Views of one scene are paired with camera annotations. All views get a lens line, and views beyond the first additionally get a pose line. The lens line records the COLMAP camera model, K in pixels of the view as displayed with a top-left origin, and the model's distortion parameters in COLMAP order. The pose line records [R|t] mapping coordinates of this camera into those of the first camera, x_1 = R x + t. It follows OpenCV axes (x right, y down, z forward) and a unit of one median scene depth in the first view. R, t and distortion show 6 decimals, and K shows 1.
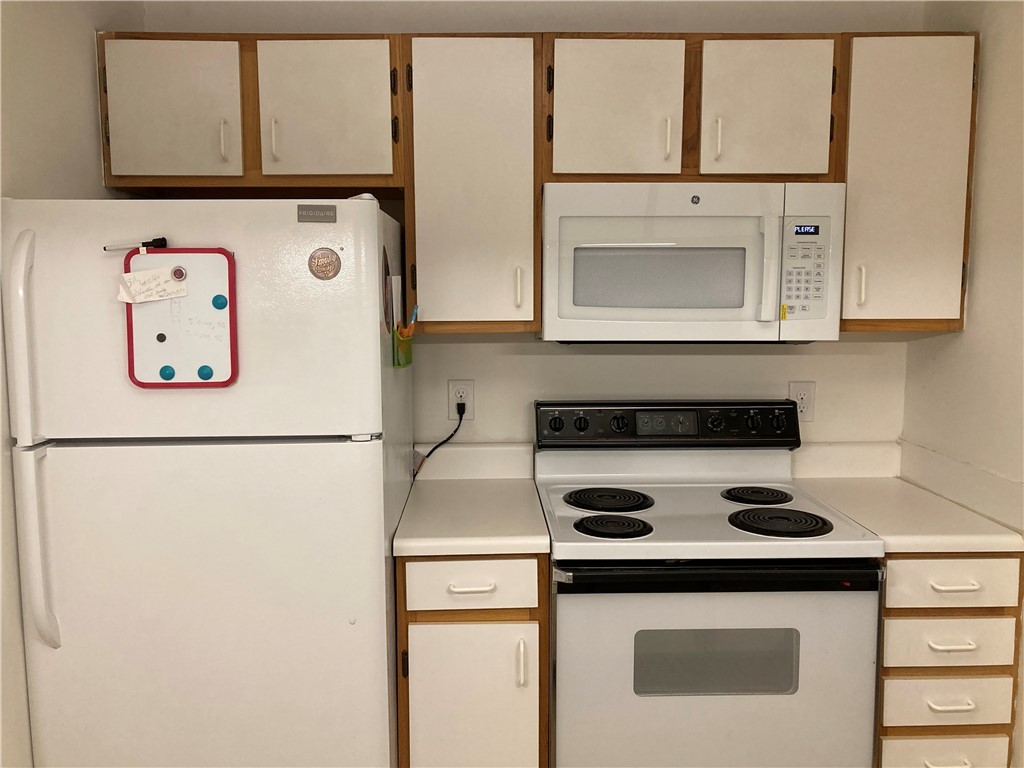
lens RADIAL K [[835.2, 0, 514.0], [0, 835.2, 381.7], [0, 0, 1]] dist [0.039384, -0.036372]
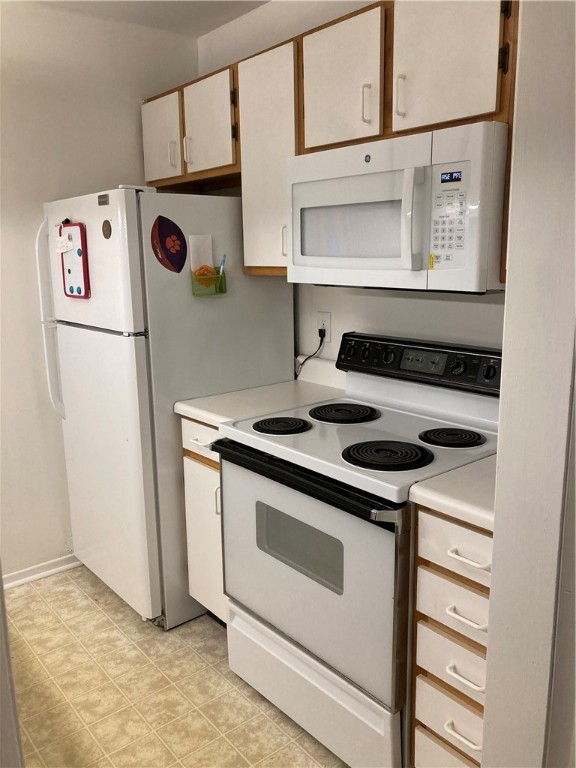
lens RADIAL K [[626.4, 0, 289.8], [0, 626.4, 384.2], [0, 0, 1]] dist [0.039384, -0.036372]
pose [[0.622248, 0.156059, -0.767107, 0.832338], [-0.075461, 0.987322, 0.139649, -0.028908], [0.779174, -0.029010, 0.626136, 0.377253]]
